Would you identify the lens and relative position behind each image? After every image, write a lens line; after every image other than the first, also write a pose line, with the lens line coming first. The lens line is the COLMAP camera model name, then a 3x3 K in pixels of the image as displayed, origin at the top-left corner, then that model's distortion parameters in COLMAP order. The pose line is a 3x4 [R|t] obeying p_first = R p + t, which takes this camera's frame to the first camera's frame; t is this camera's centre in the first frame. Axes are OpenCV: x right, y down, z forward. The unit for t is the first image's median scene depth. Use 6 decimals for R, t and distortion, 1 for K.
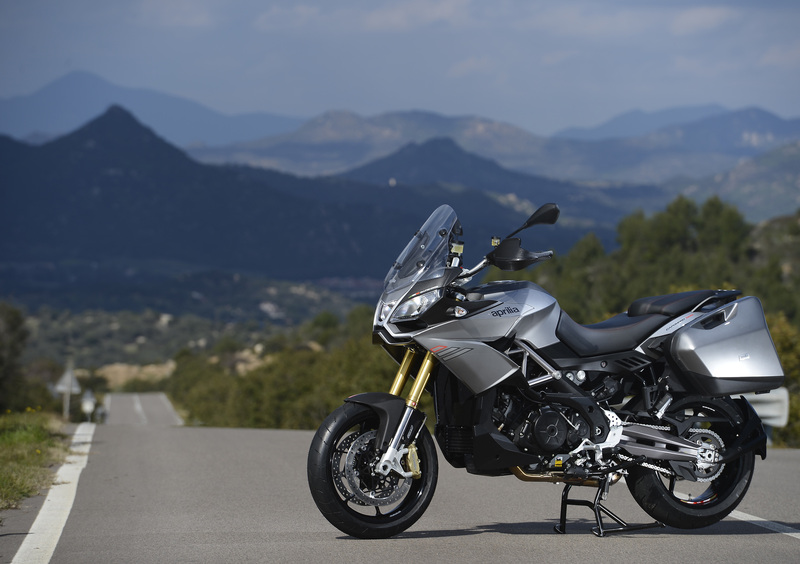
lens RADIAL K [[4963.8, 0, 399.6], [0, 4963.8, 279.9], [0, 0, 1]] dist [3.164964, 0.000000]
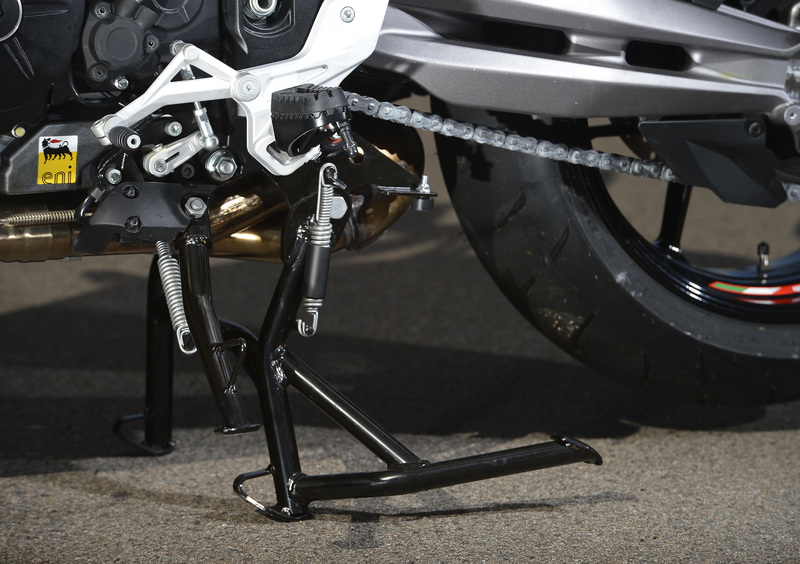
lens RADIAL K [[4963.8, 0, 399.8], [0, 4963.8, 281.2], [0, 0, 1]] dist [3.164964, 0.000000]
pose [[0.993646, -0.007465, -0.112307, 0.011375], [0.026198, 0.985731, 0.166274, 0.001402], [0.109463, -0.168160, 0.979663, 0.135784]]
